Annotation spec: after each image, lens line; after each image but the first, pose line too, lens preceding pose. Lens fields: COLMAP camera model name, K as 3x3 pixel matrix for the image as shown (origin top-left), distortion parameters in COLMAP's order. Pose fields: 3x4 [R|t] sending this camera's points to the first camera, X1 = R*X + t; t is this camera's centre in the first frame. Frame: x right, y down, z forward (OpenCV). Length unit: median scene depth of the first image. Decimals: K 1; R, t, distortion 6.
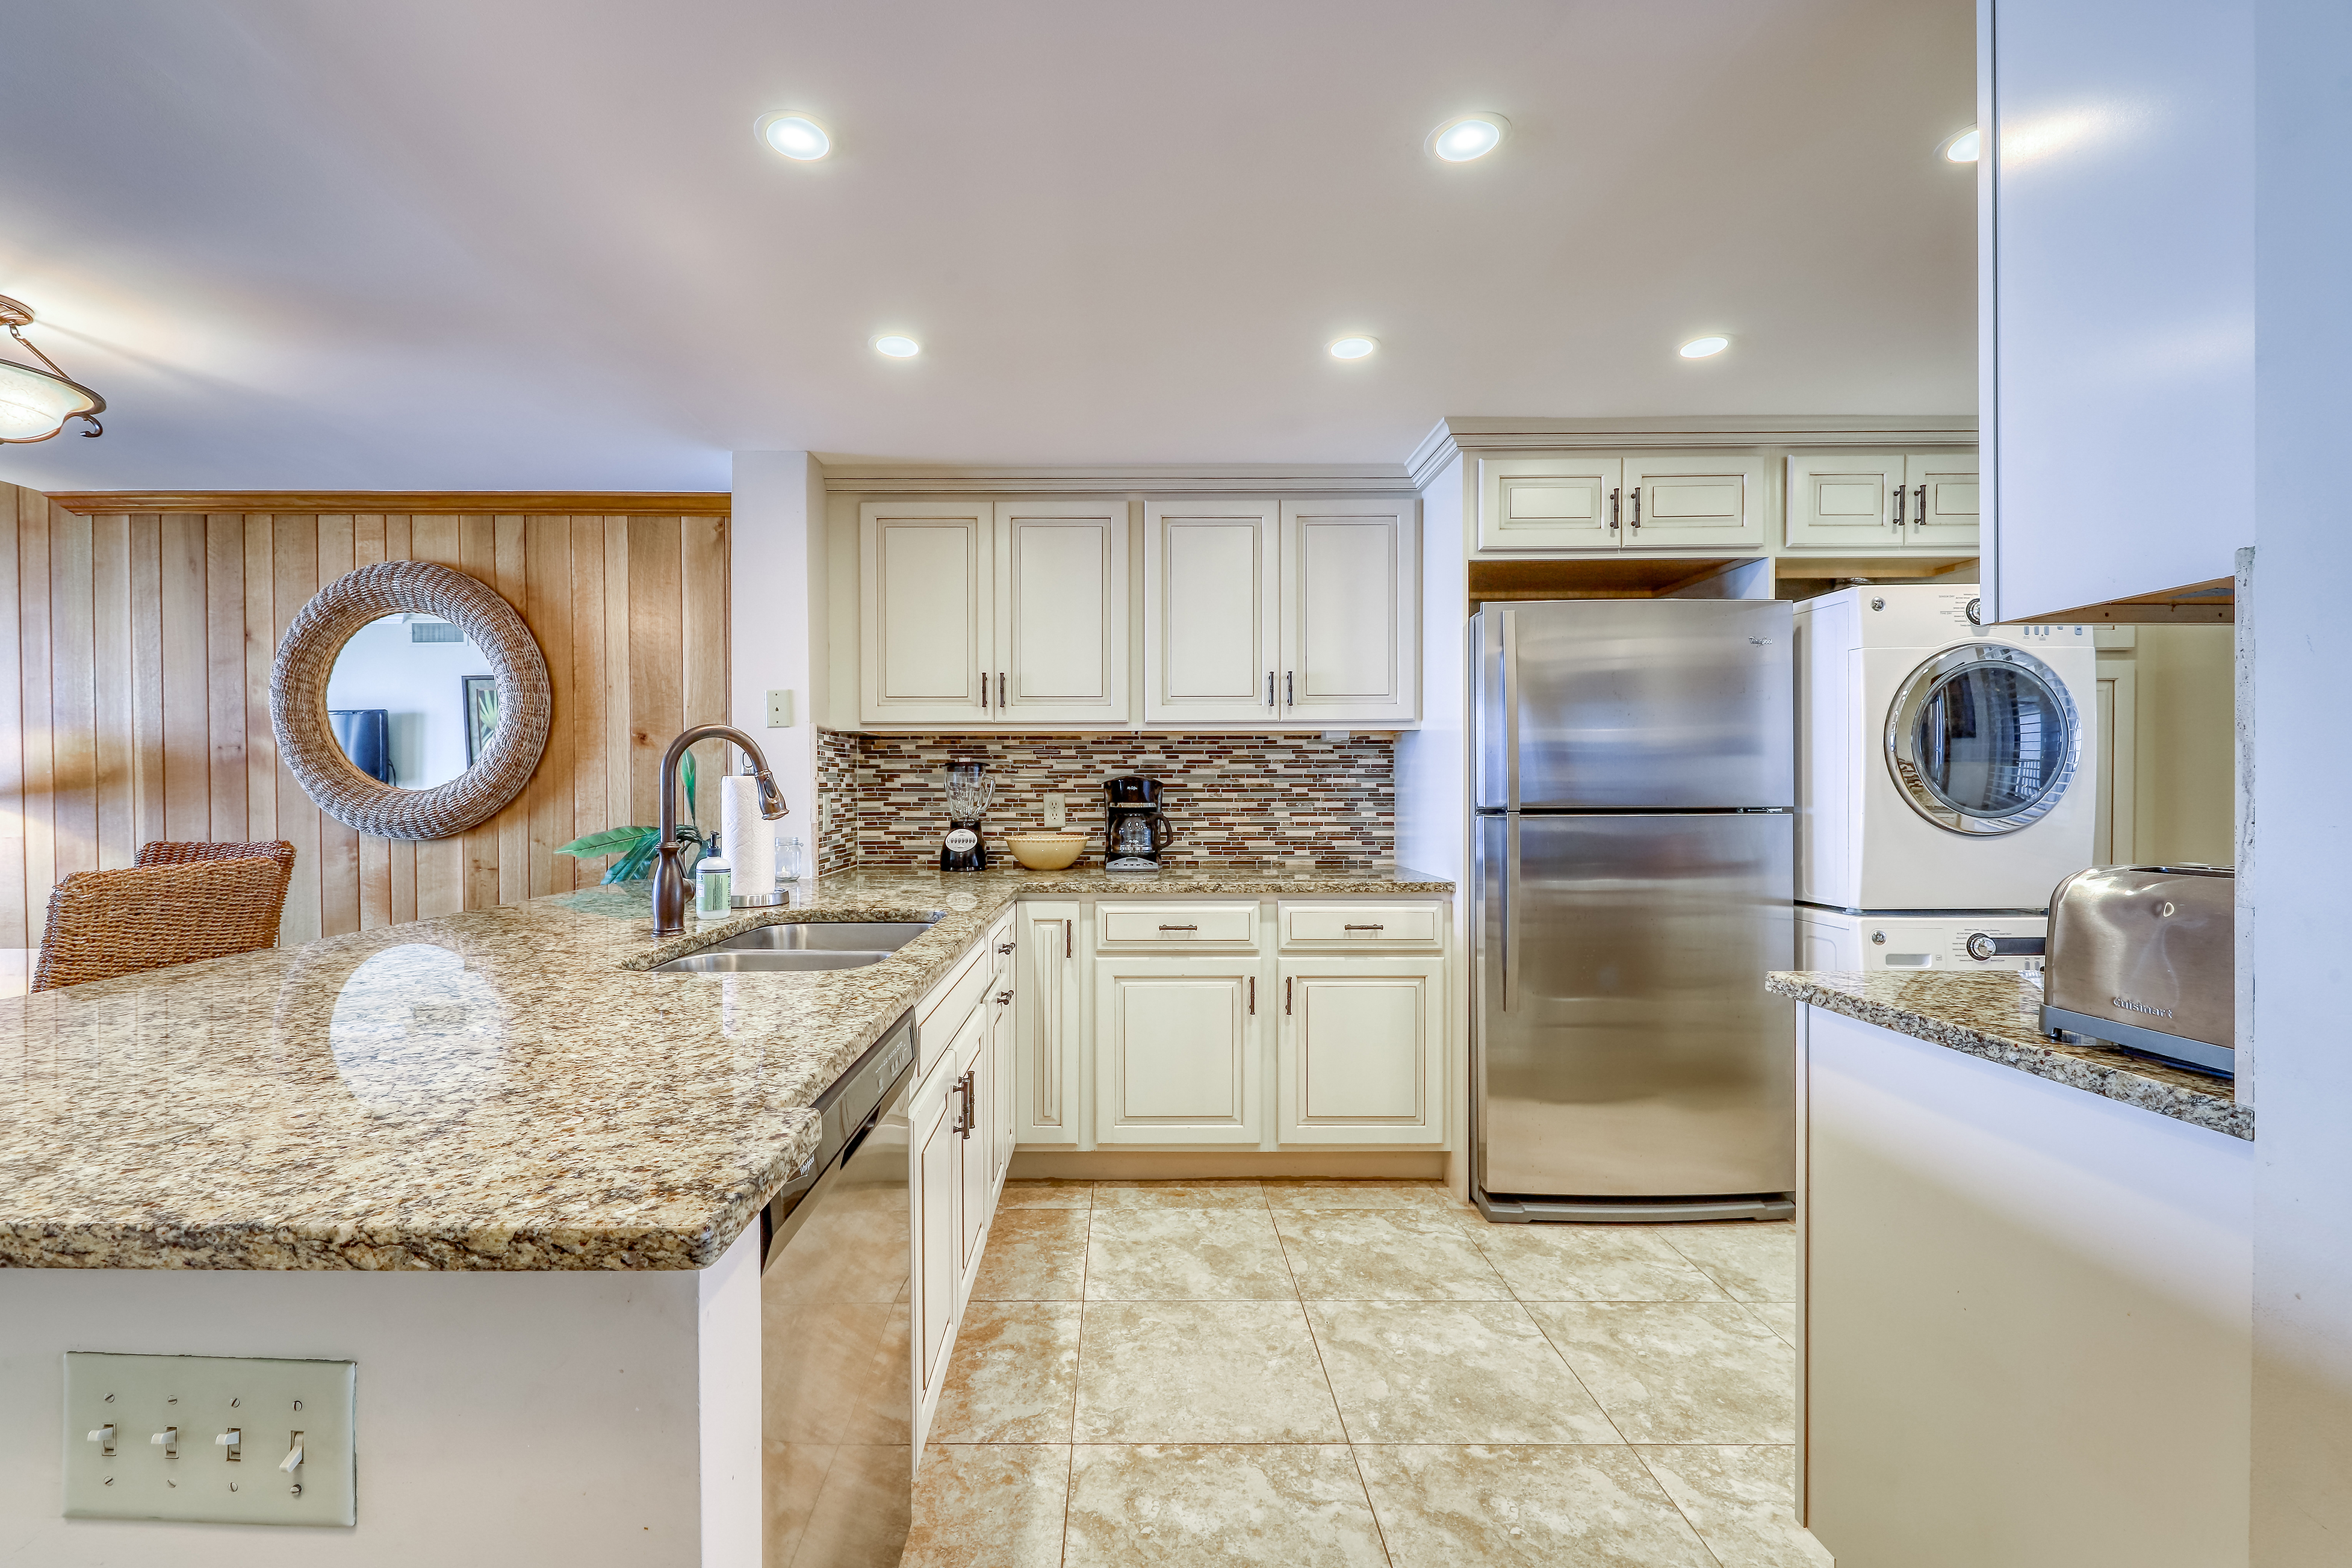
lens RADIAL K [[992.4, 0, 1152.9], [0, 992.4, 803.3], [0, 0, 1]] dist [-0.000266, -0.000468]
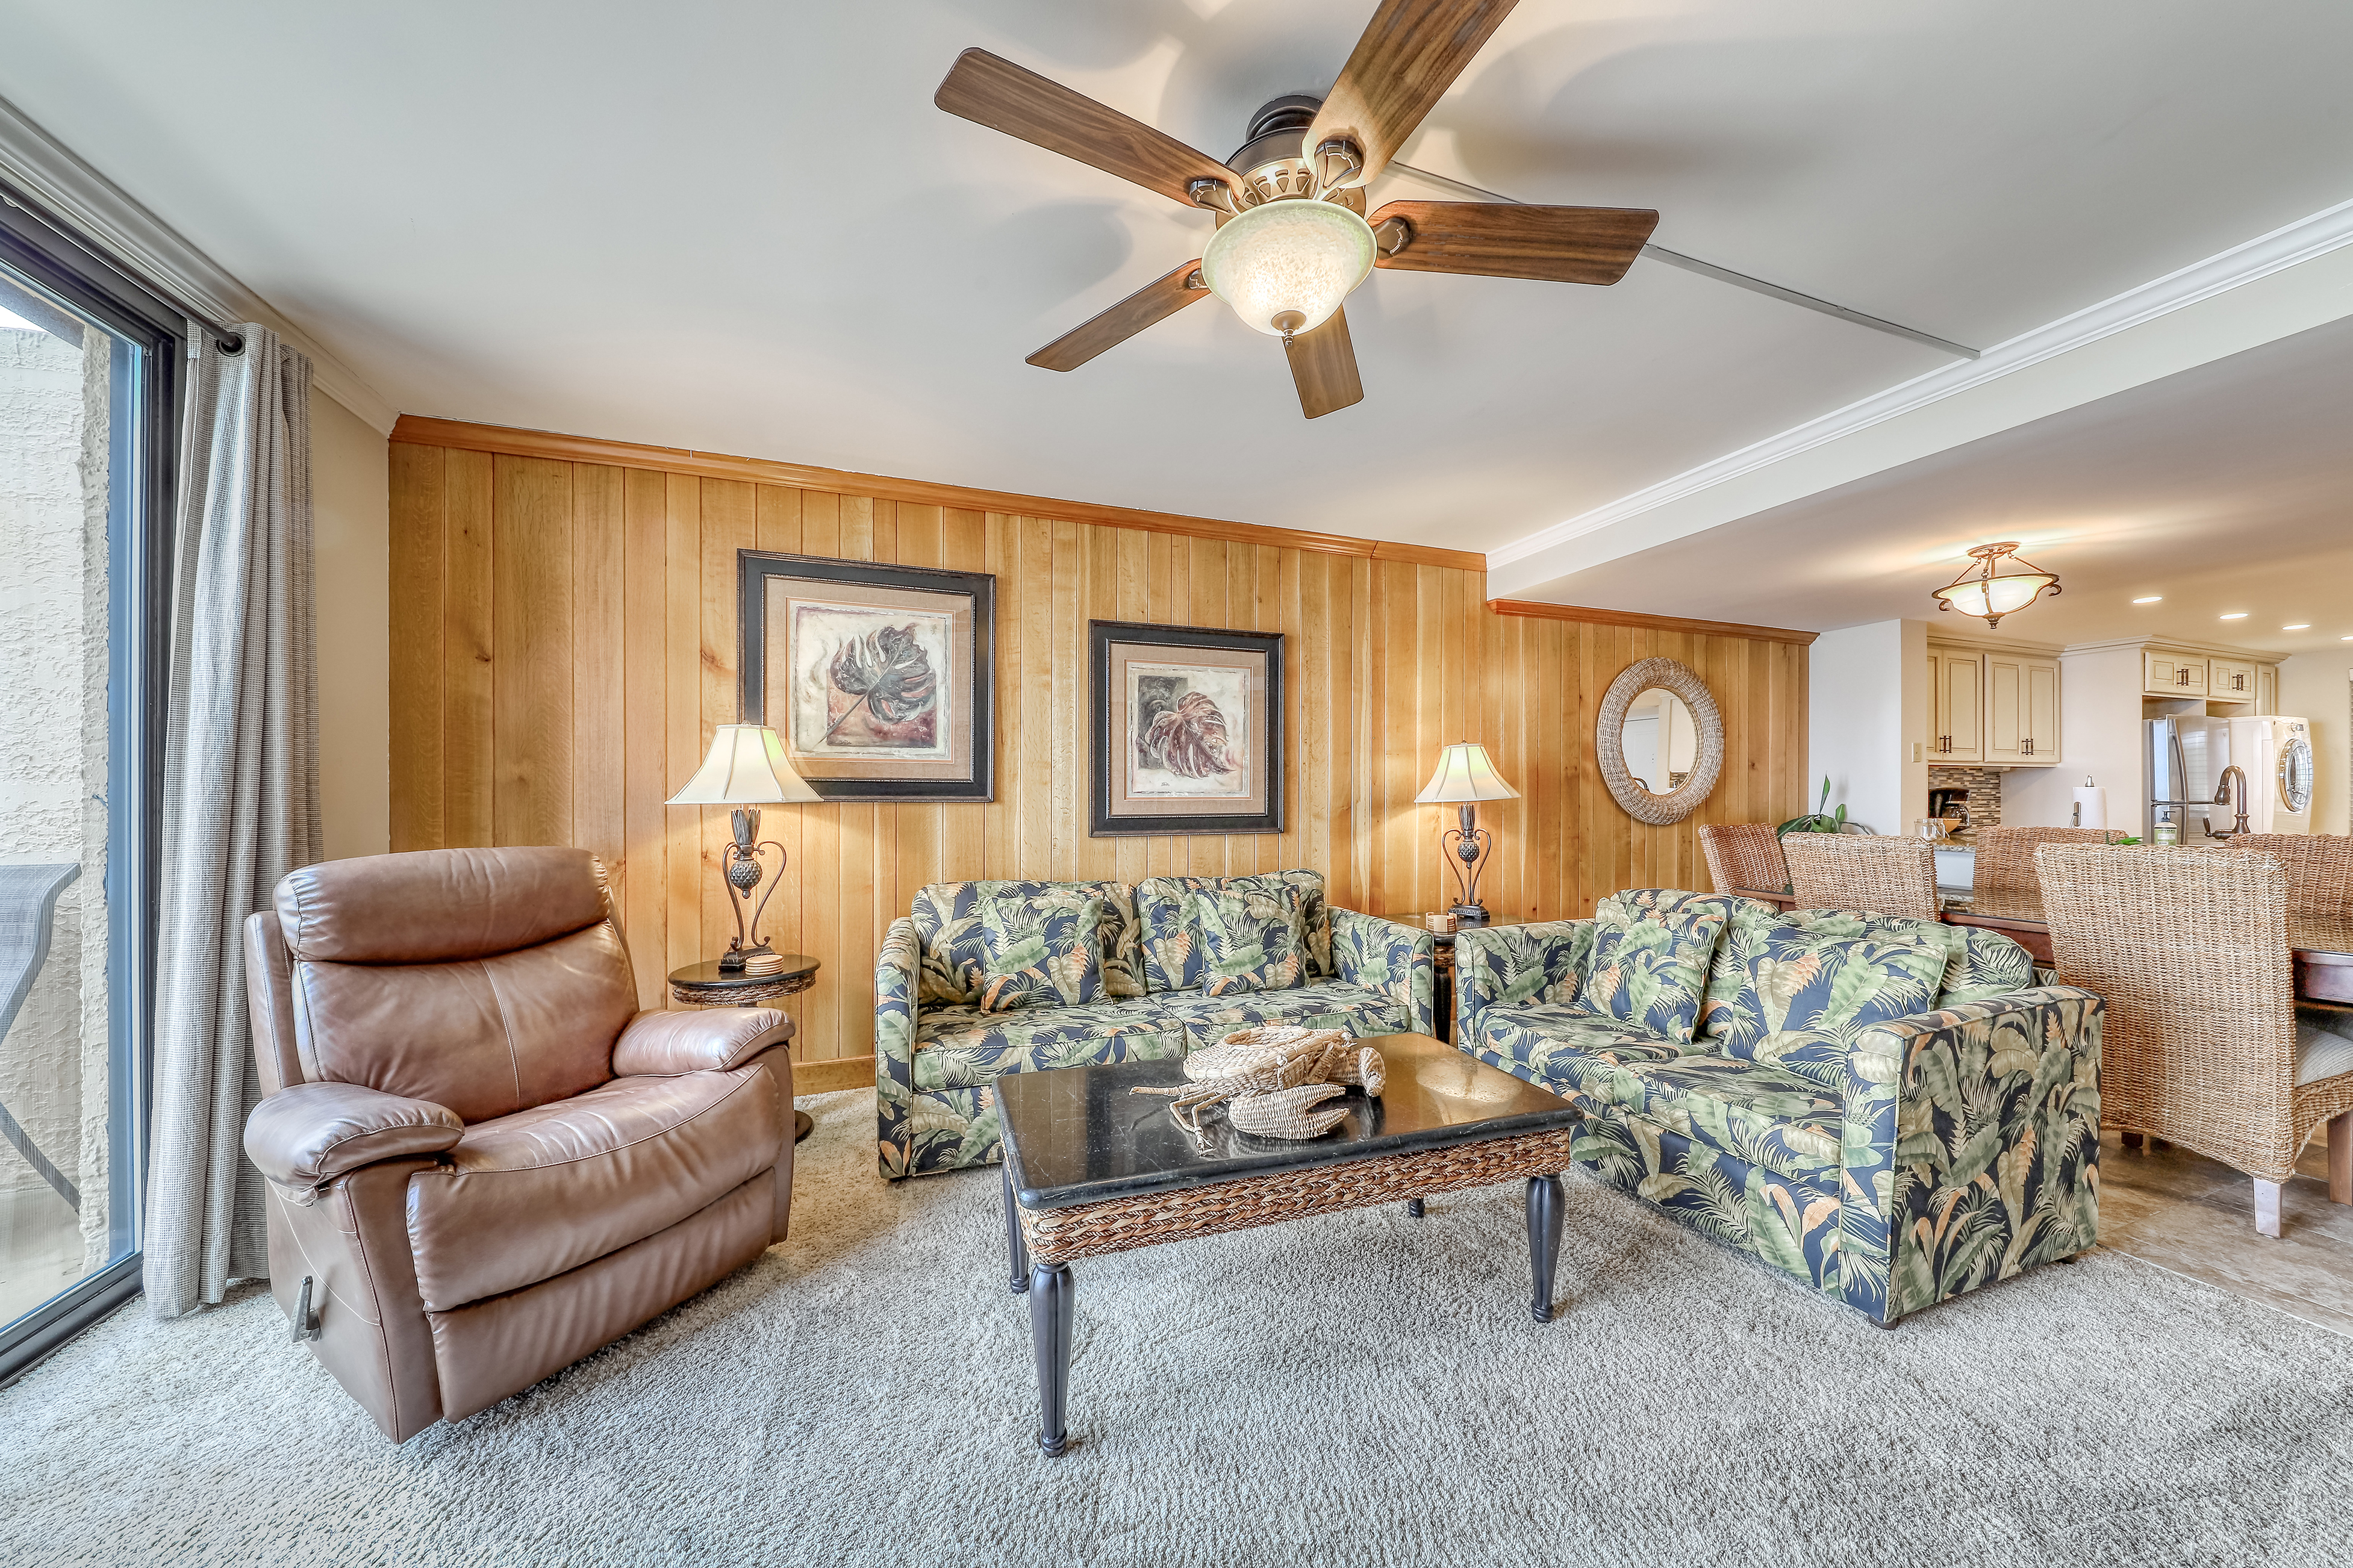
lens RADIAL K [[796.3, 0, 1167.2], [0, 796.3, 788.1], [0, 0, 1]] dist [-0.001506, -0.000126]
pose [[0.942206, 0.003249, 0.335019, -2.003994], [0.002623, 0.999851, -0.017071, -0.004463], [-0.335024, 0.016963, 0.942057, 0.026416]]
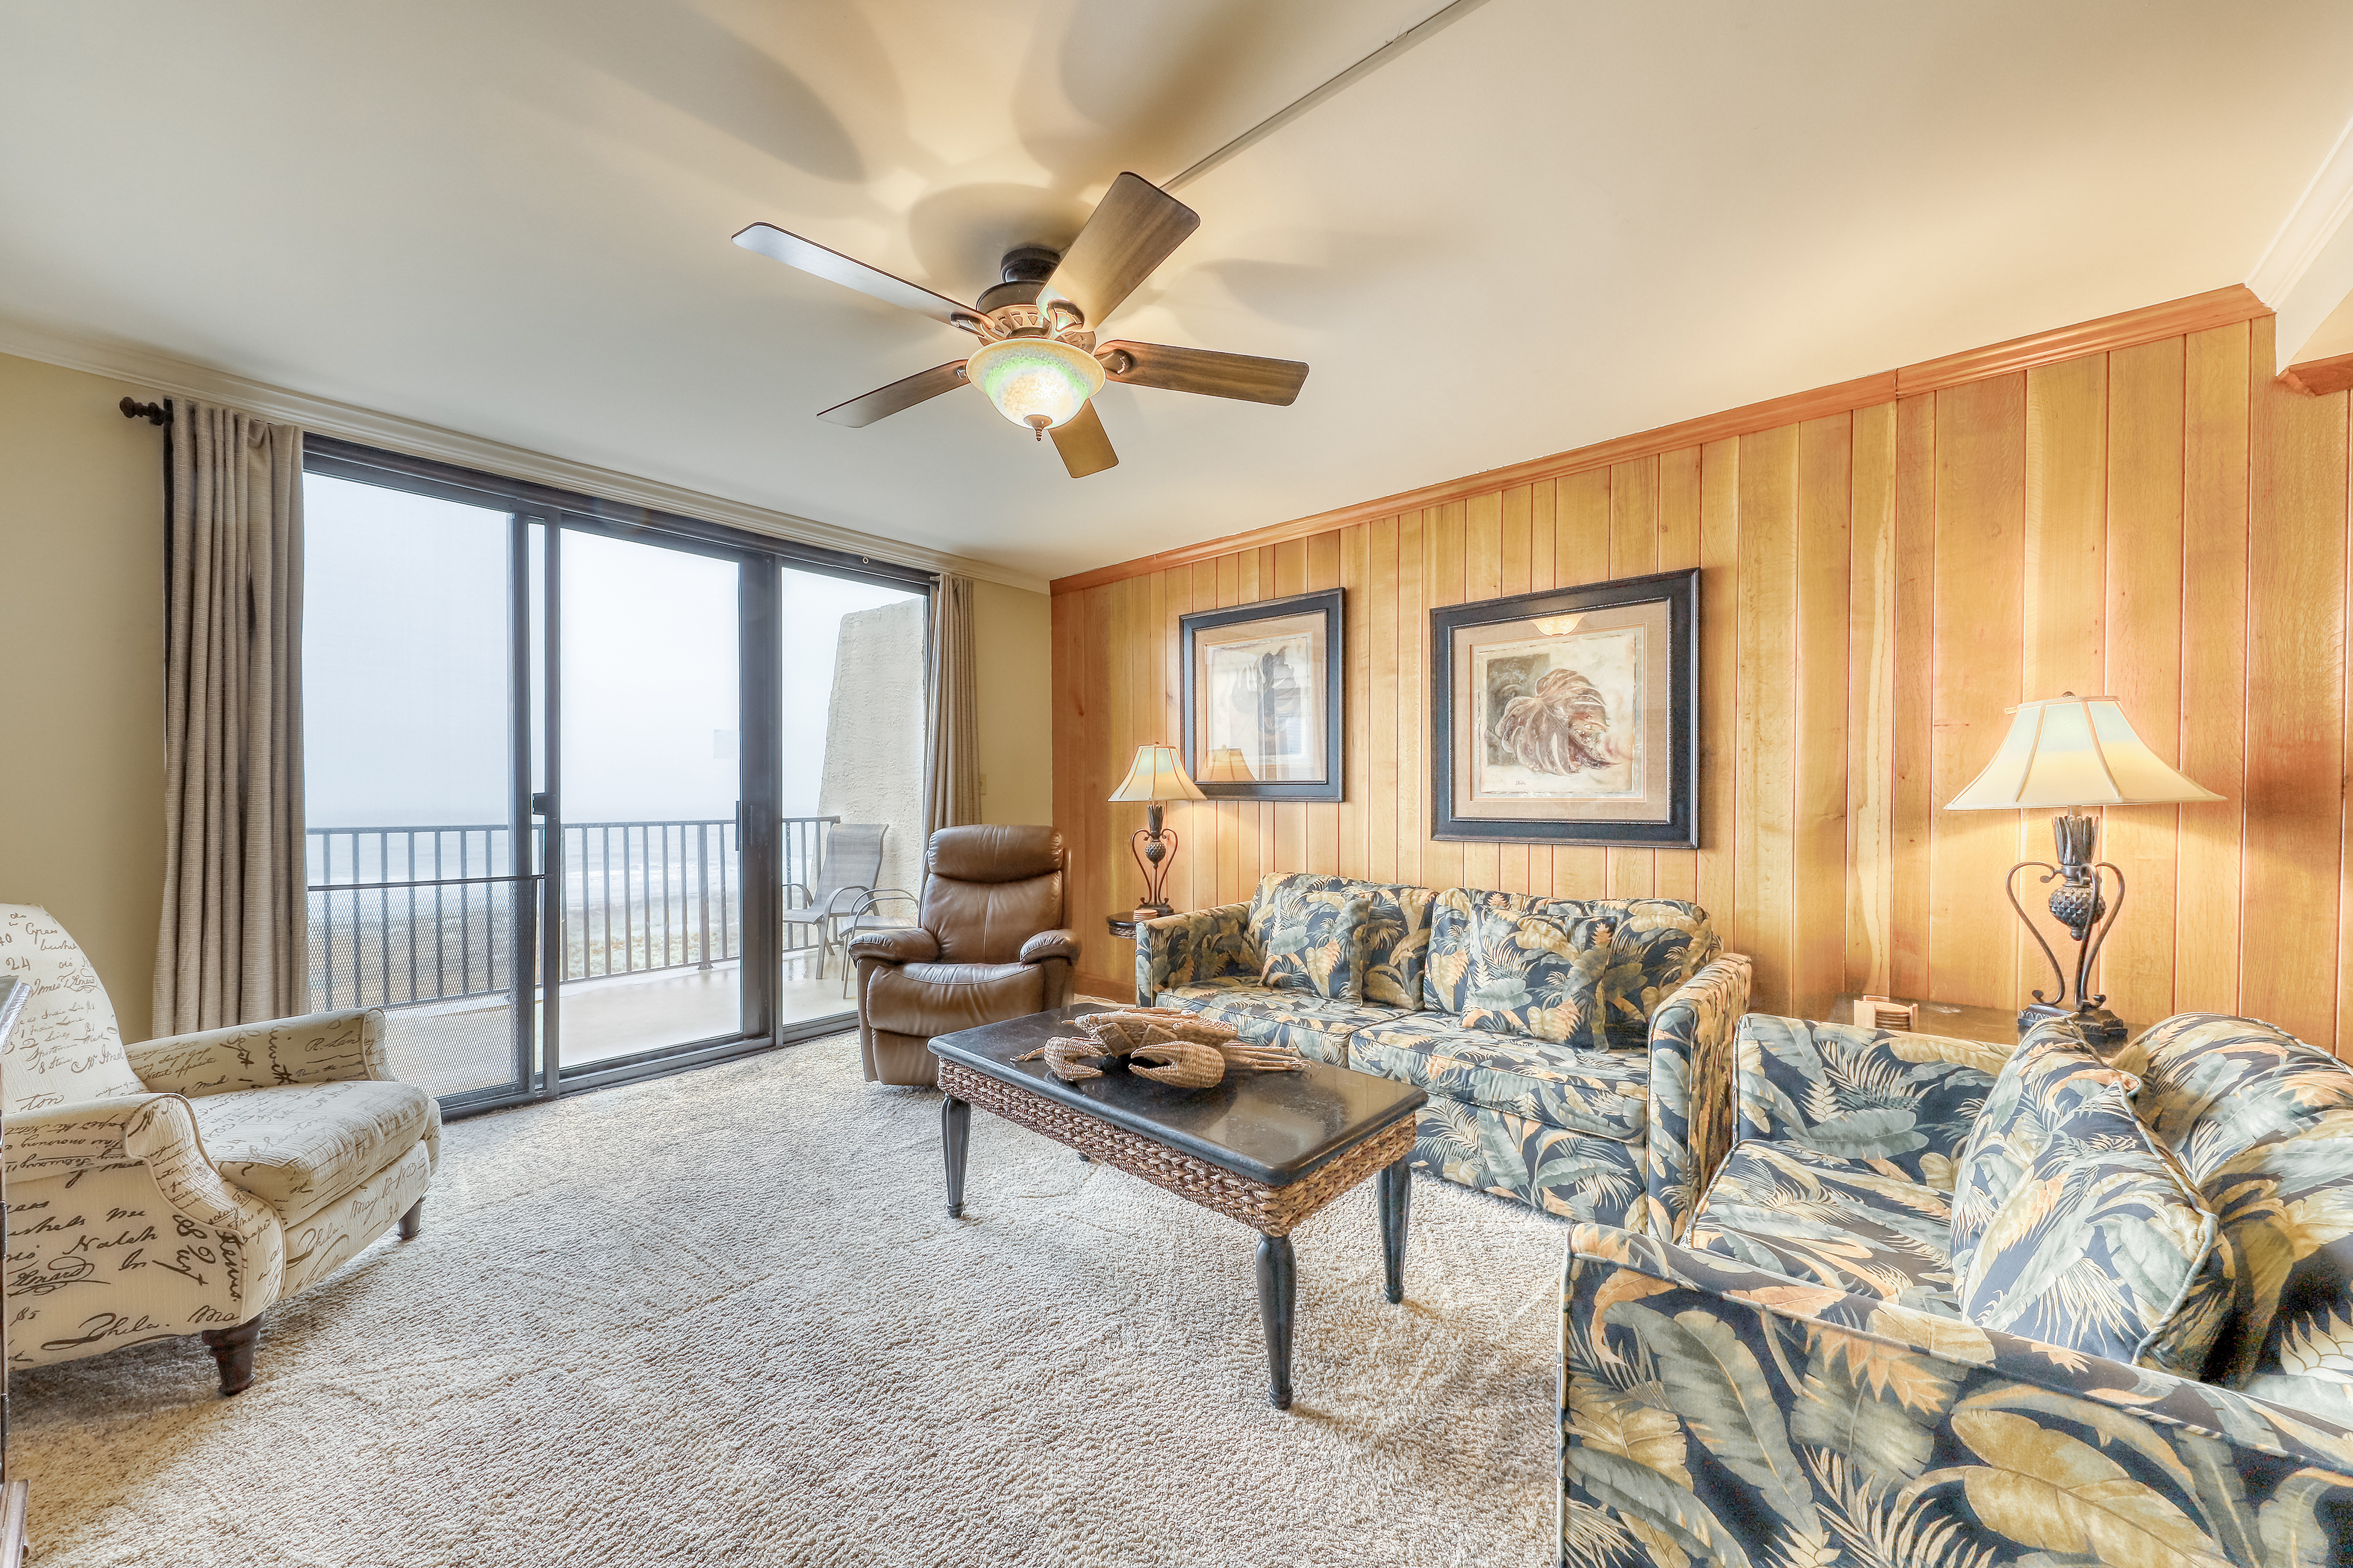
lens RADIAL K [[859.2, 0, 1164.8], [0, 859.2, 788.8], [0, 0, 1]] dist [0.001133, -0.003240]
pose [[0.739808, -0.003138, -0.672811, -1.304828], [-0.006692, 0.999905, -0.012021, -0.006442], [0.672785, 0.013396, 0.739717, 0.035157]]
